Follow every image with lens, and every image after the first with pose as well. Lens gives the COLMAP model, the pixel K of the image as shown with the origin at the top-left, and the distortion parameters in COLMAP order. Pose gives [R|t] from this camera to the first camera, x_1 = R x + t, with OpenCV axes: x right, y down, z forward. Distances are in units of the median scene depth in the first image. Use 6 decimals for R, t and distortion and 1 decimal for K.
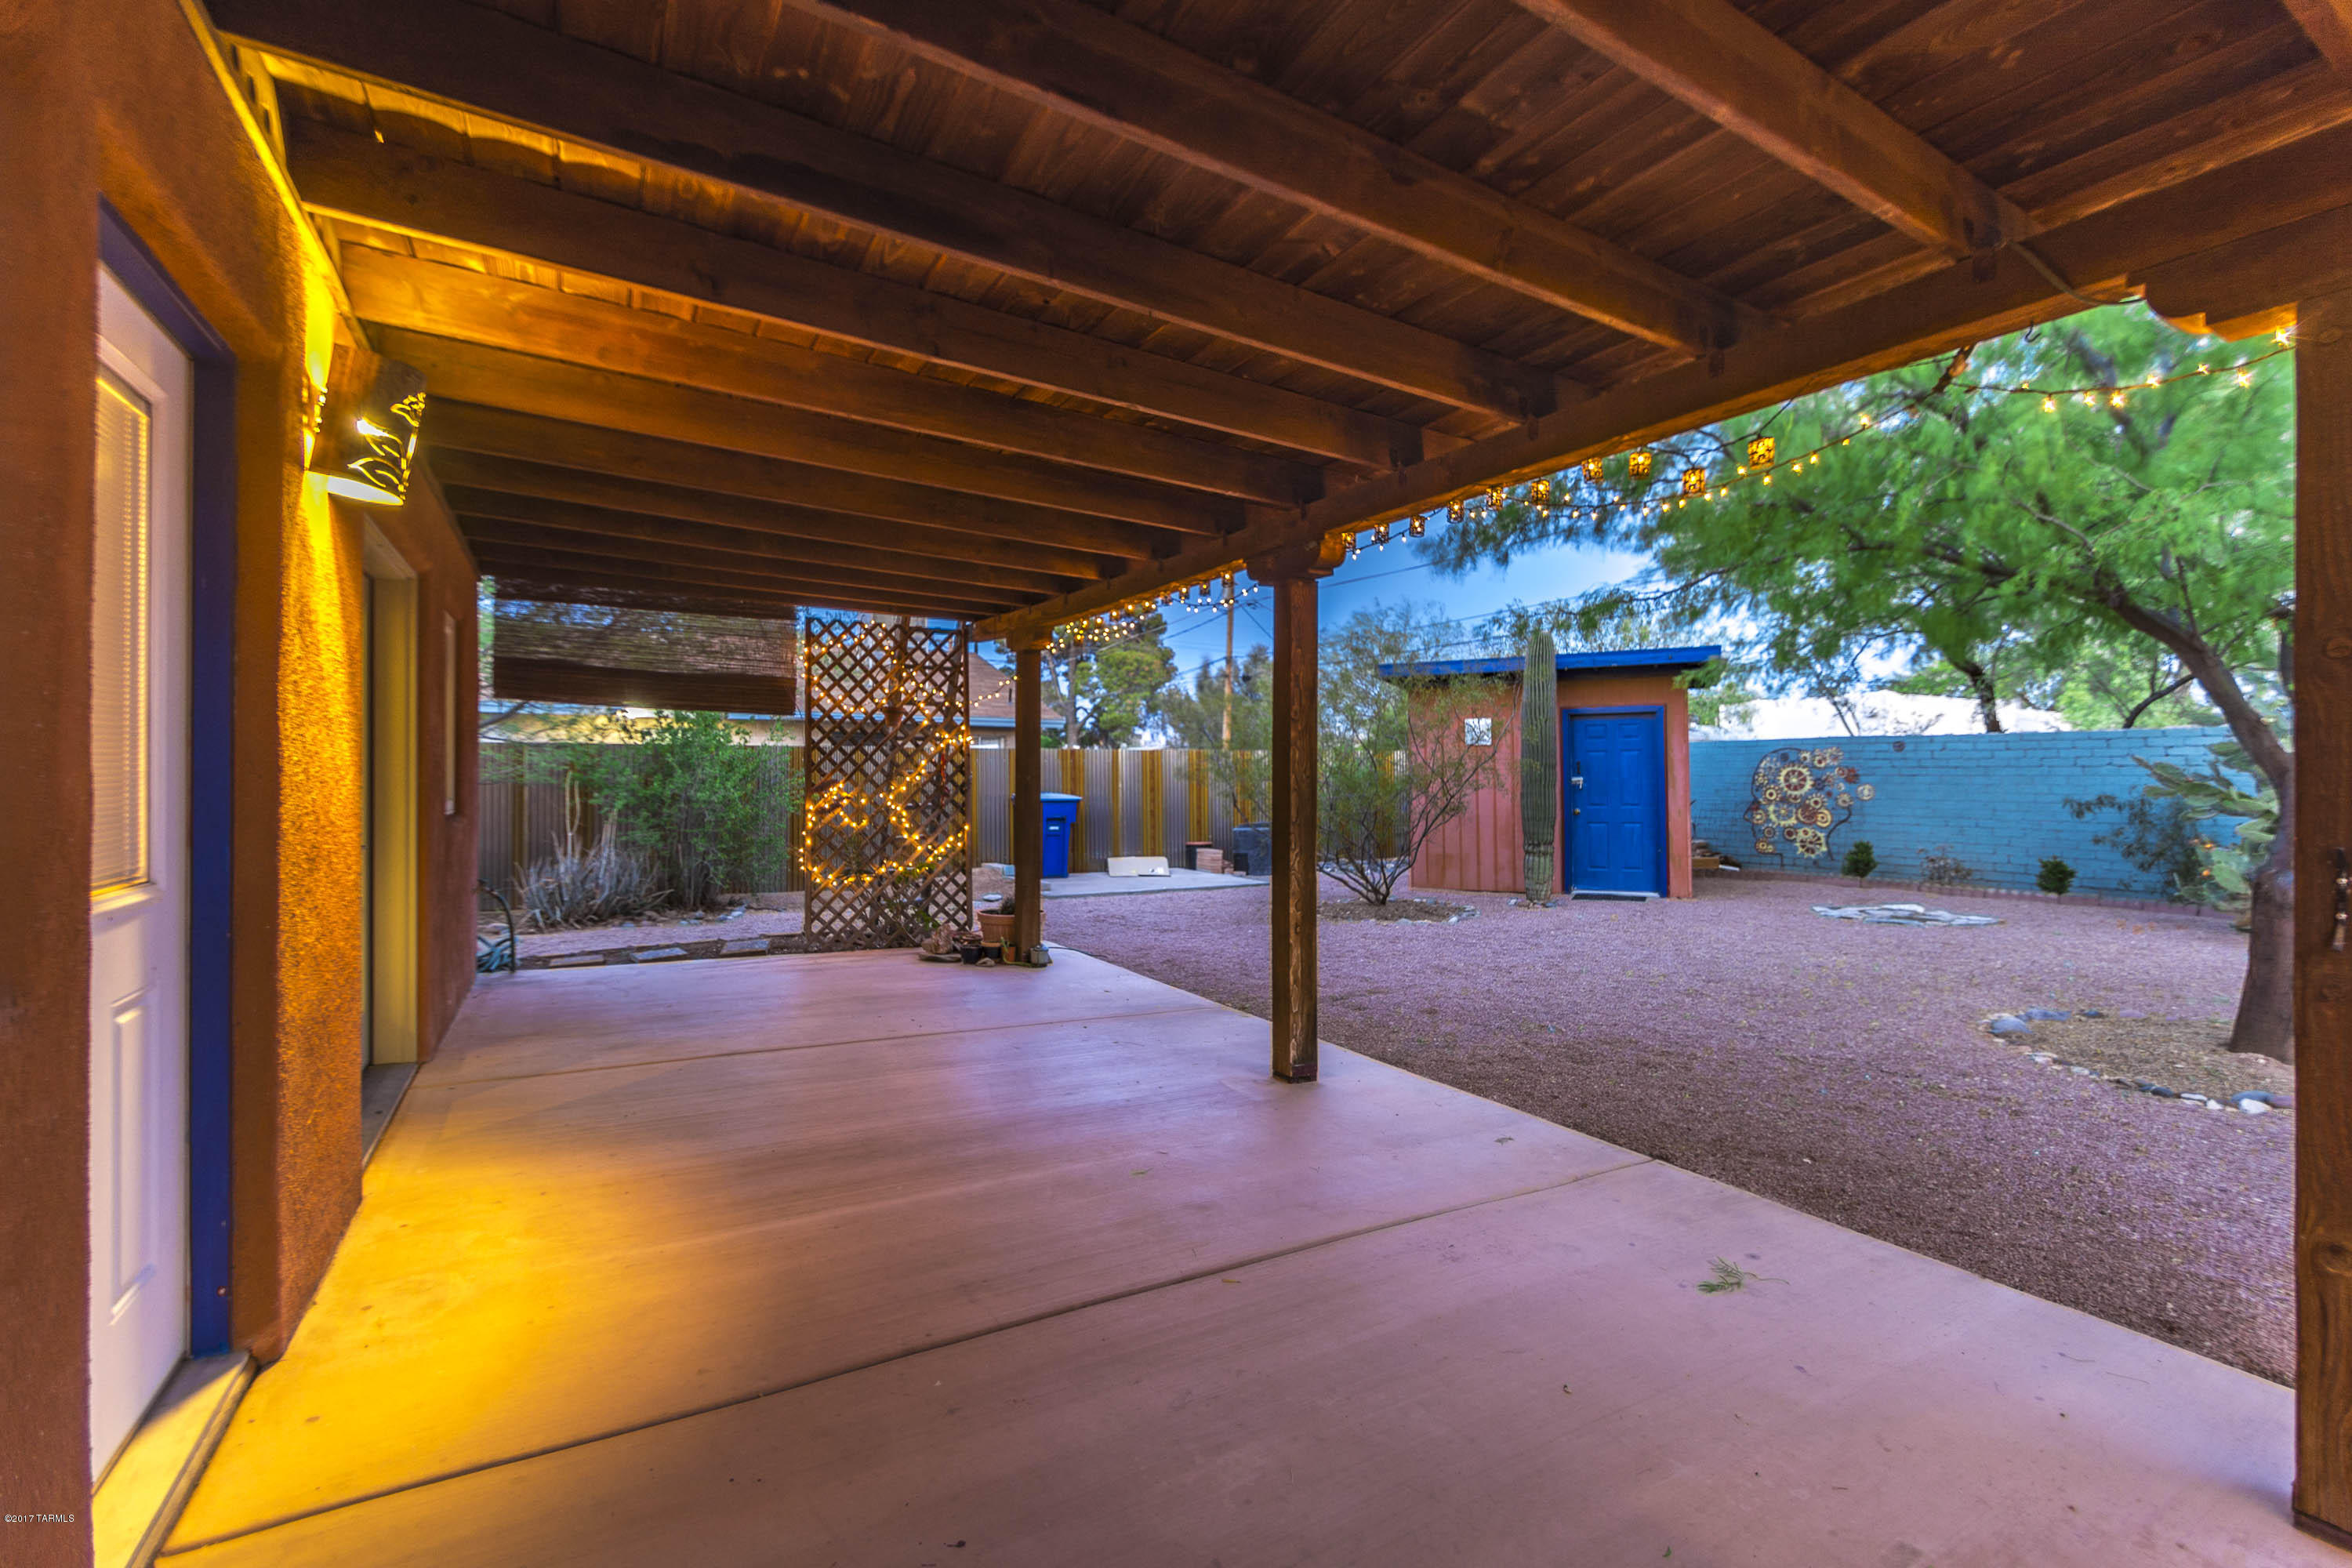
lens RADIAL K [[1033.8, 0, 1184.0], [0, 1033.8, 776.1], [0, 0, 1]] dist [0.002445, -0.003824]
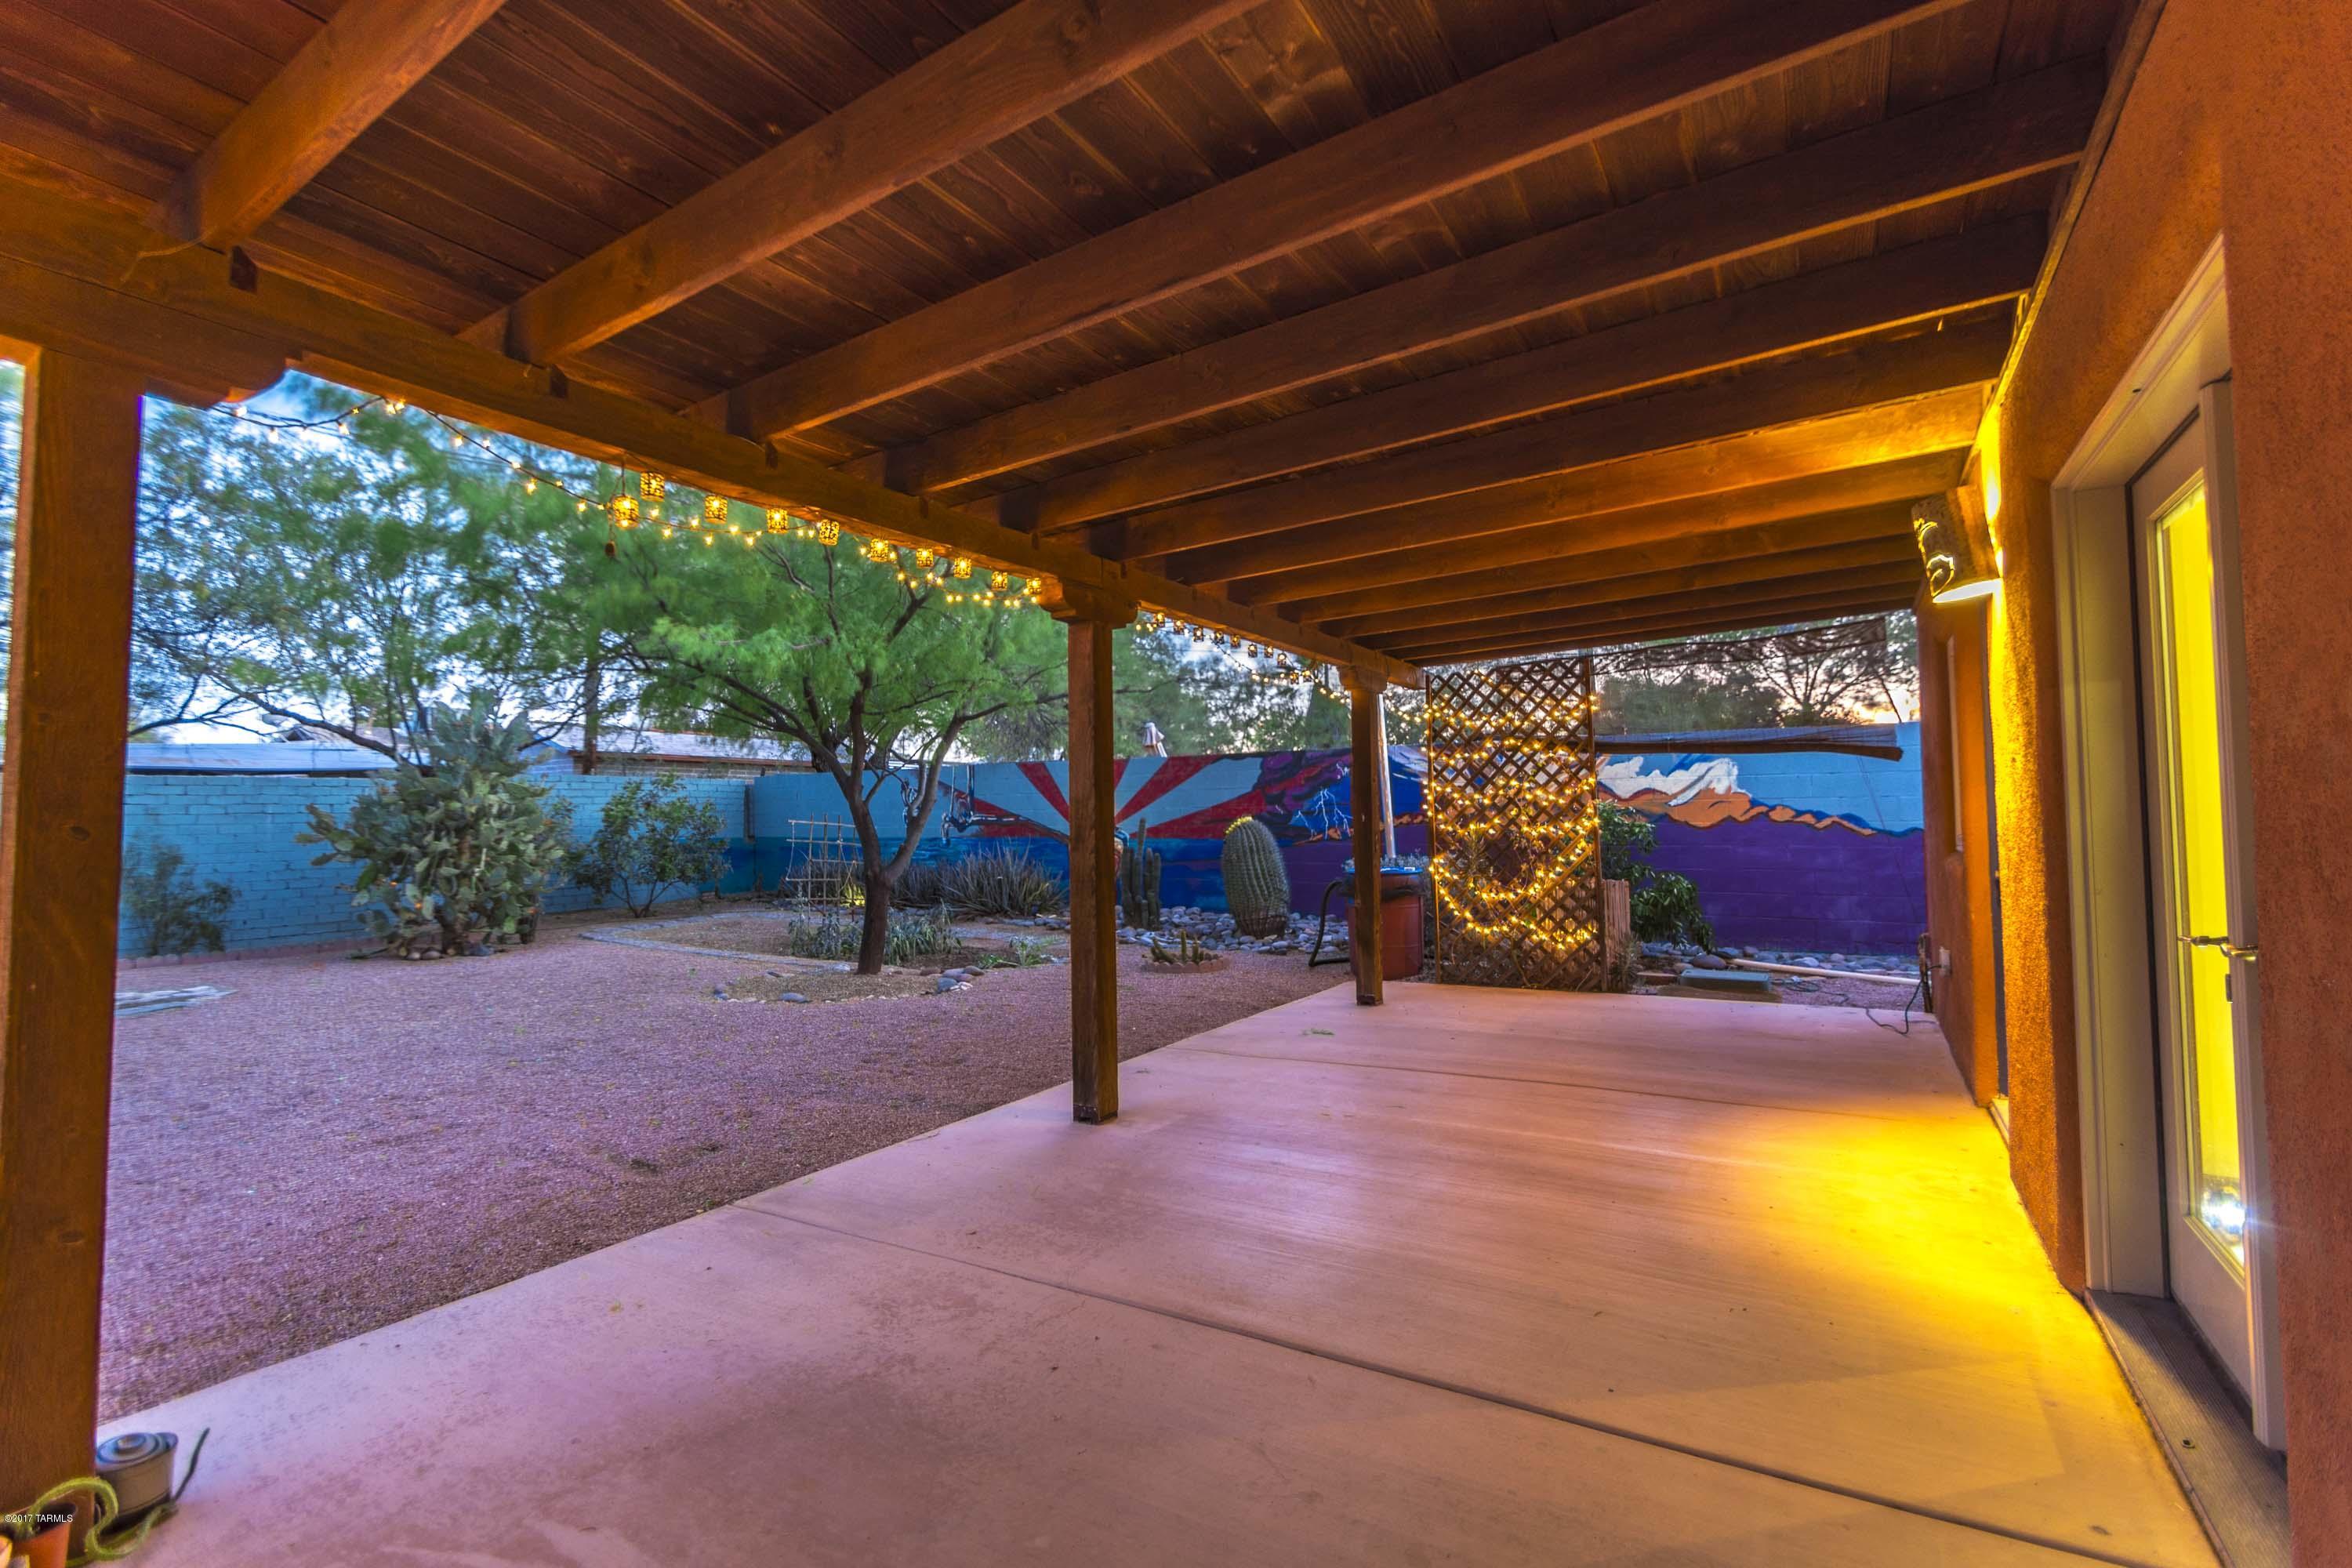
lens RADIAL K [[1033.8, 0, 1184.0], [0, 1033.8, 776.1], [0, 0, 1]] dist [0.002445, -0.003824]
pose [[-0.463860, 0.038331, 0.885079, -1.002996], [0.007511, 0.999198, -0.039337, 0.000133], [-0.885877, -0.011599, -0.463776, 1.676878]]
